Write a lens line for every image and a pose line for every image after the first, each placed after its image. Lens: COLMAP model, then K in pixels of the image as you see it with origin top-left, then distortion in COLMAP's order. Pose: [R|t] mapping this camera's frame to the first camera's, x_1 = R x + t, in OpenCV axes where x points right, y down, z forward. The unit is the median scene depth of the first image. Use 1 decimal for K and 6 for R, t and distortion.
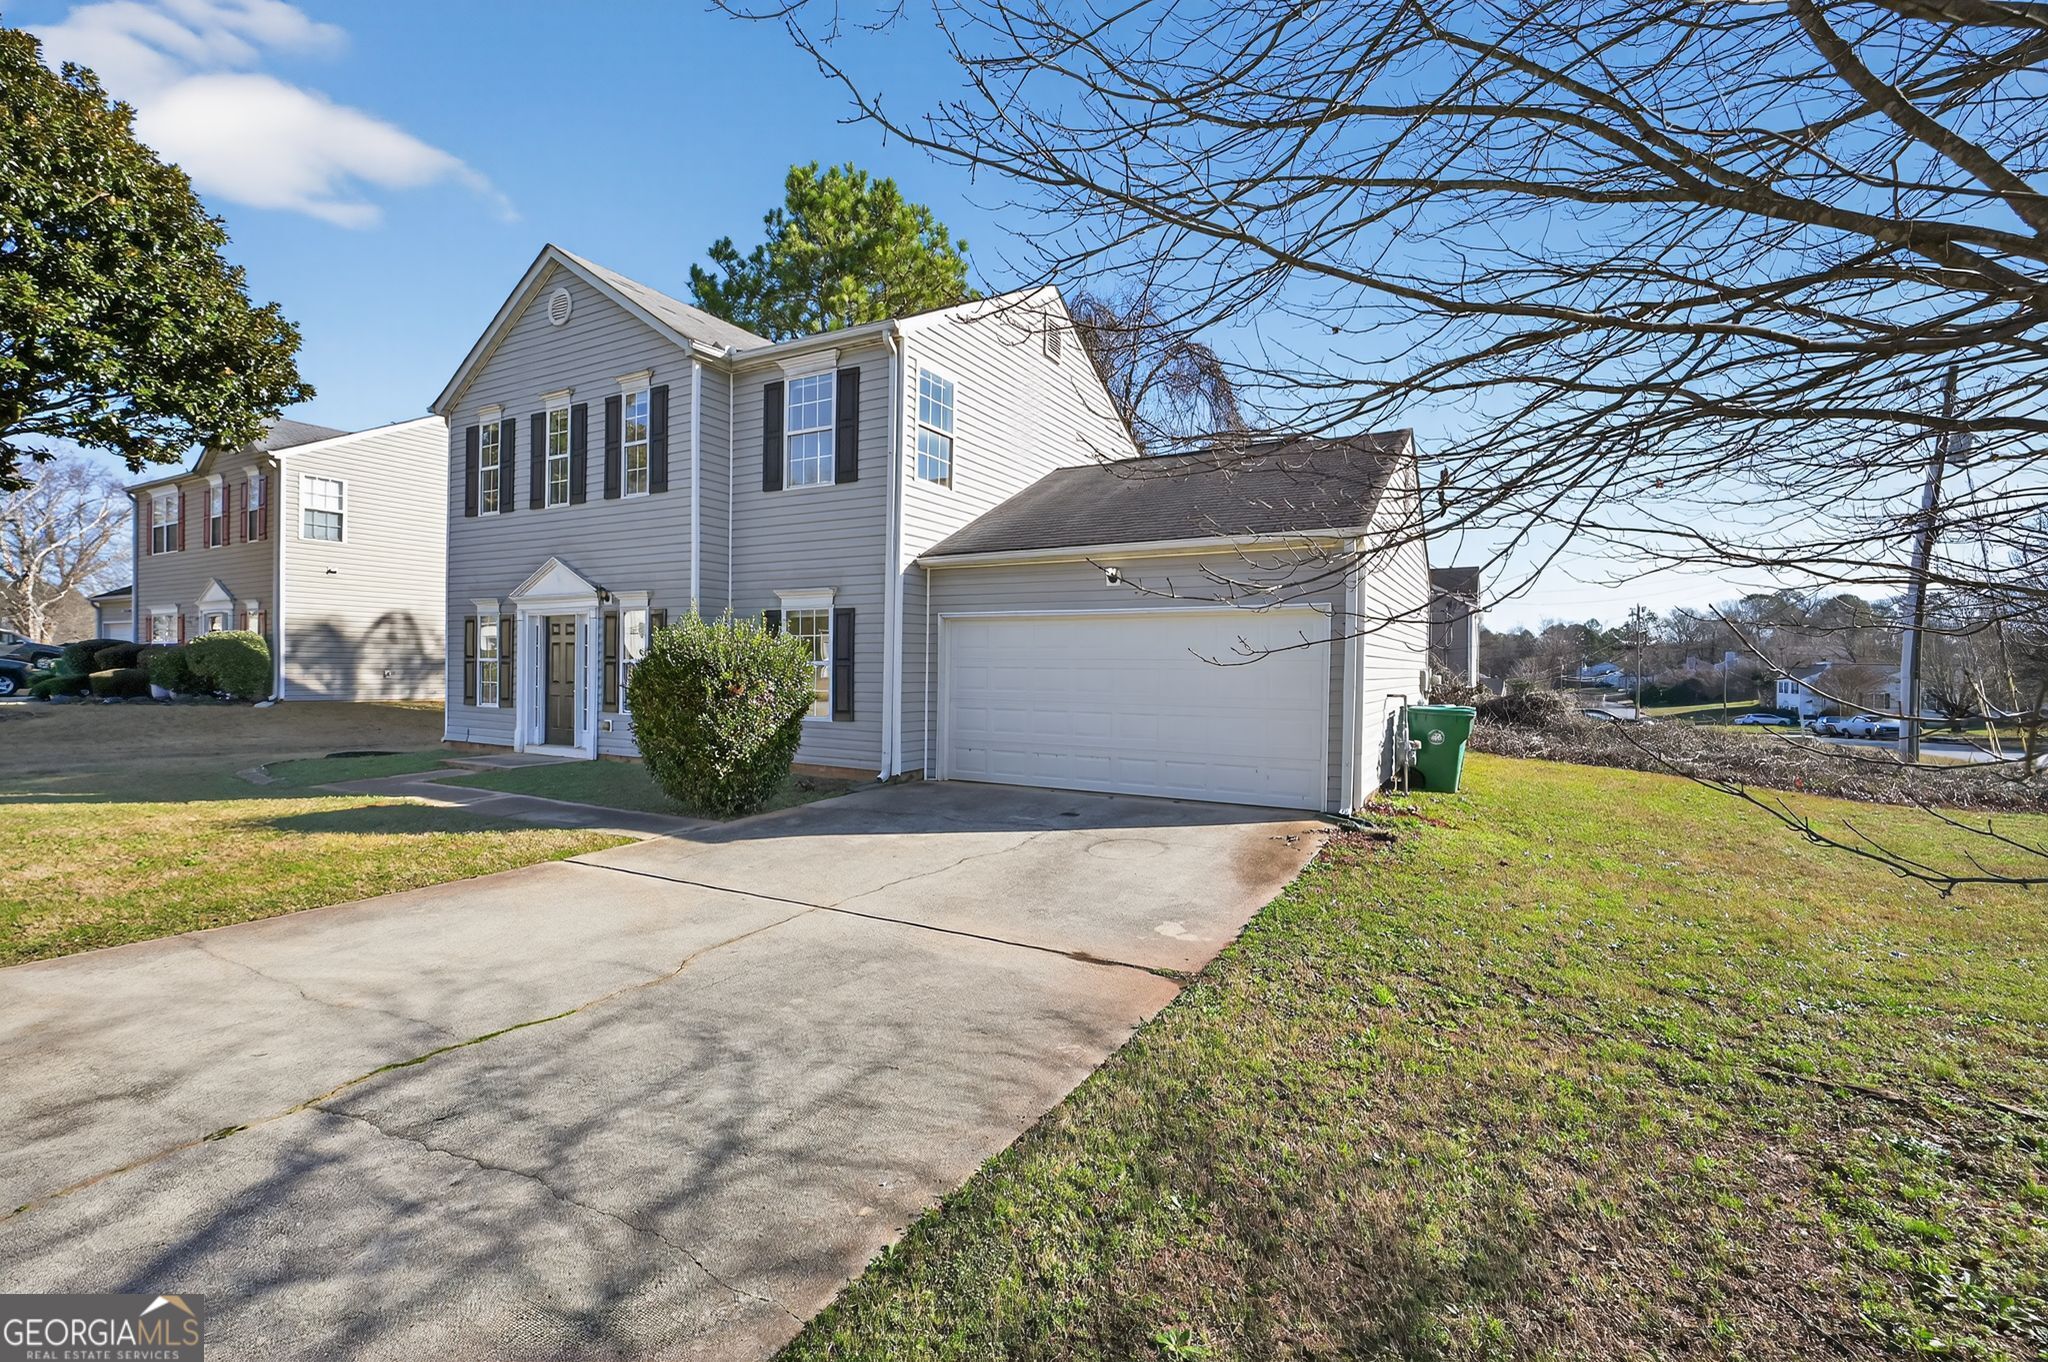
lens RADIAL K [[867.3, 0, 1032.2], [0, 867.3, 646.3], [0, 0, 1]] dist [0.001205, 0.000176]
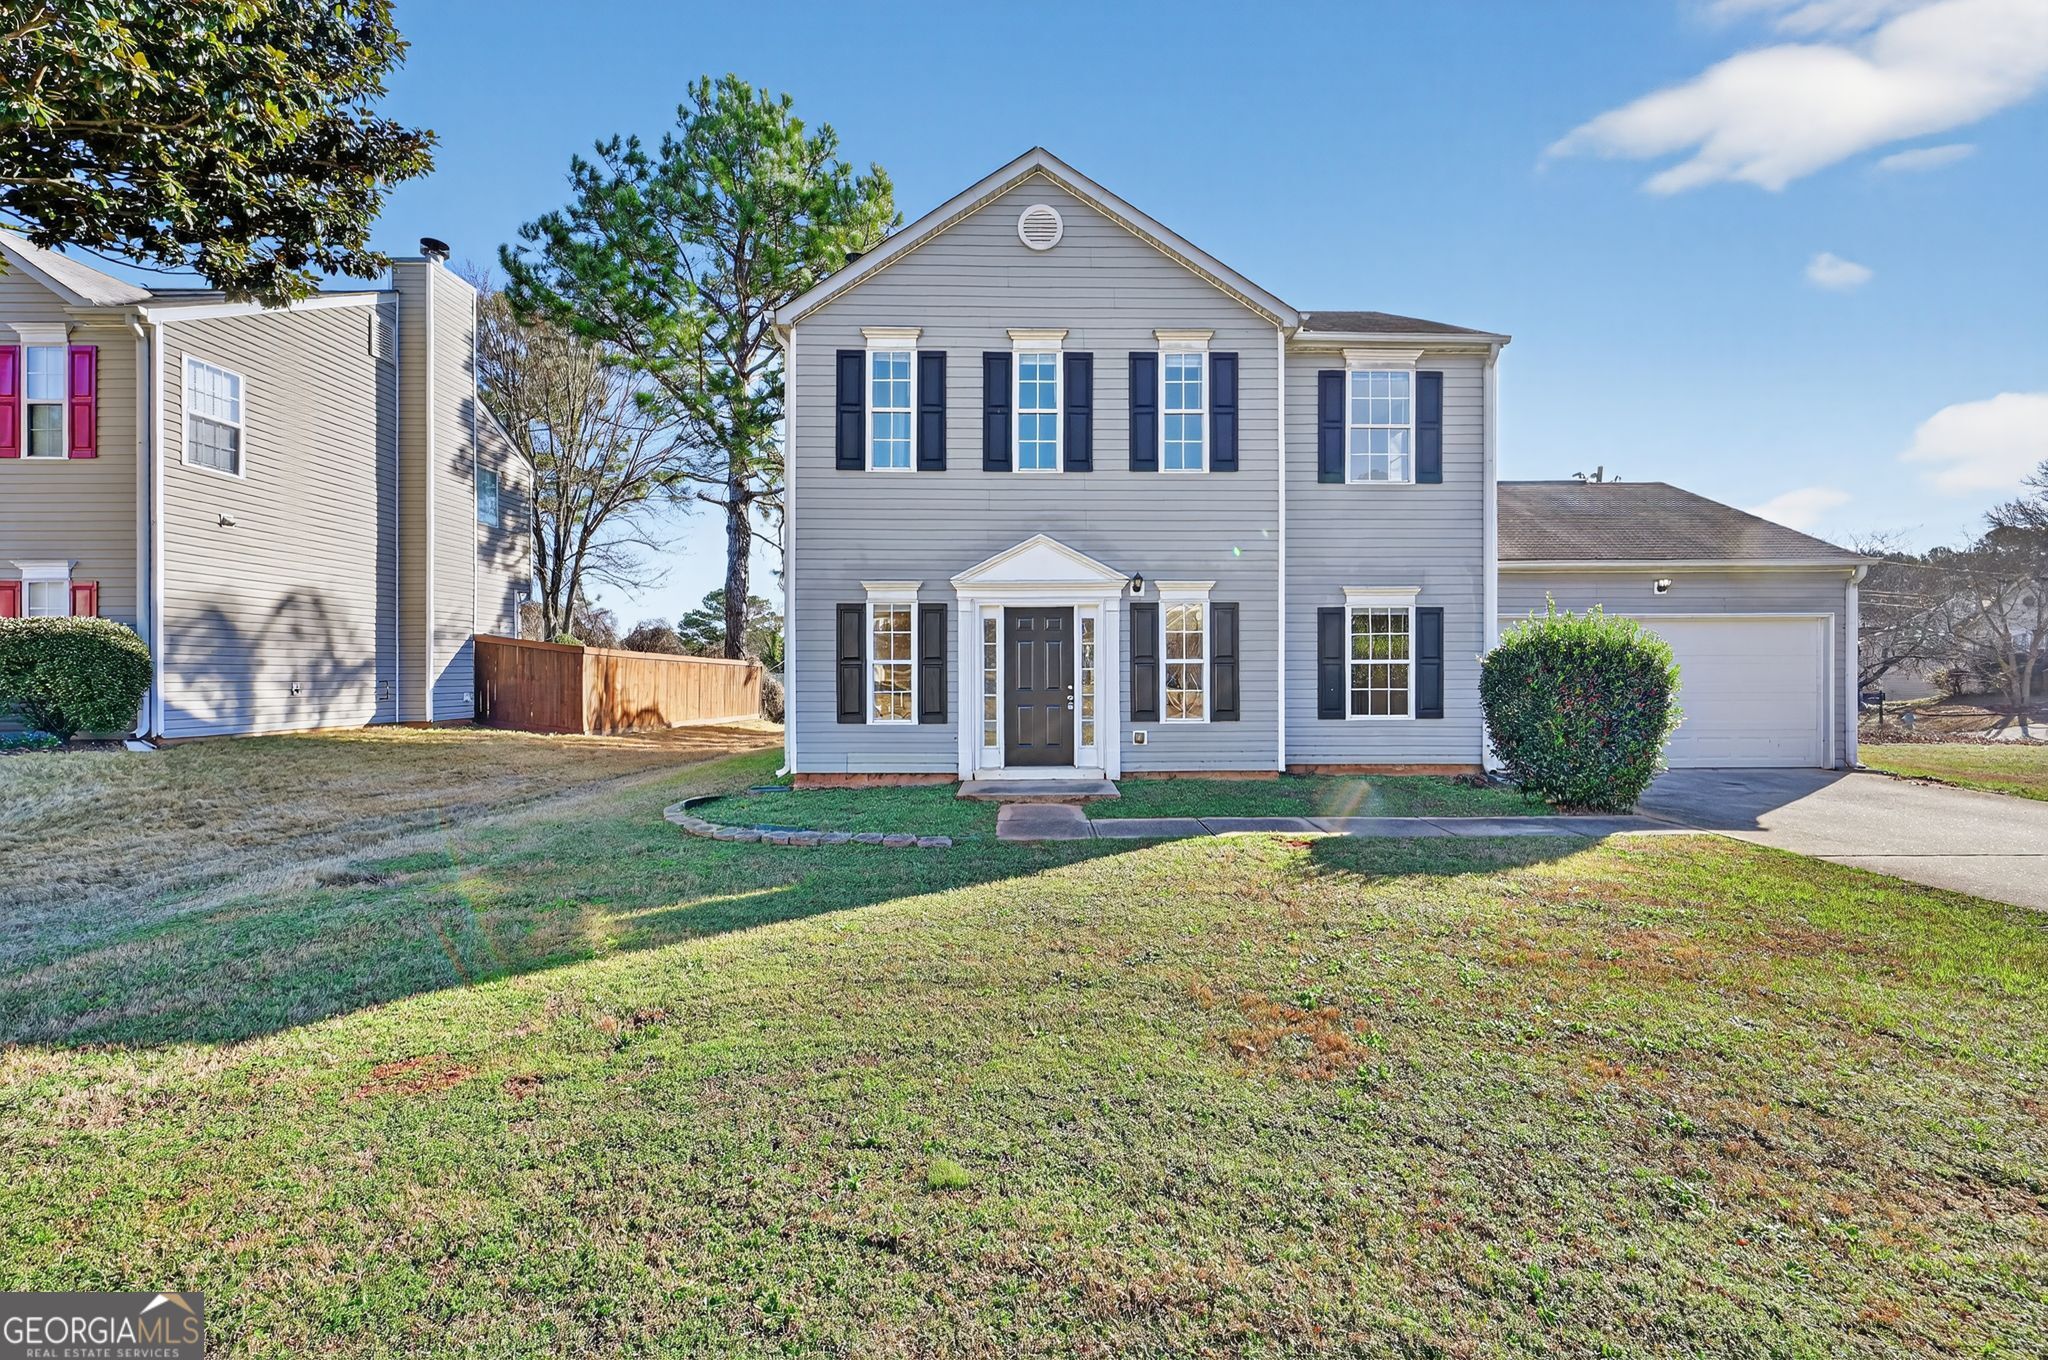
lens RADIAL K [[848.0, 0, 1031.1], [0, 848.0, 644.6], [0, 0, 1]] dist [-0.000634, 0.000037]
pose [[0.866813, 0.001272, 0.498632, -0.876838], [0.000237, 0.999996, -0.002964, 0.002332], [-0.498634, 0.002687, 0.866808, 0.292747]]
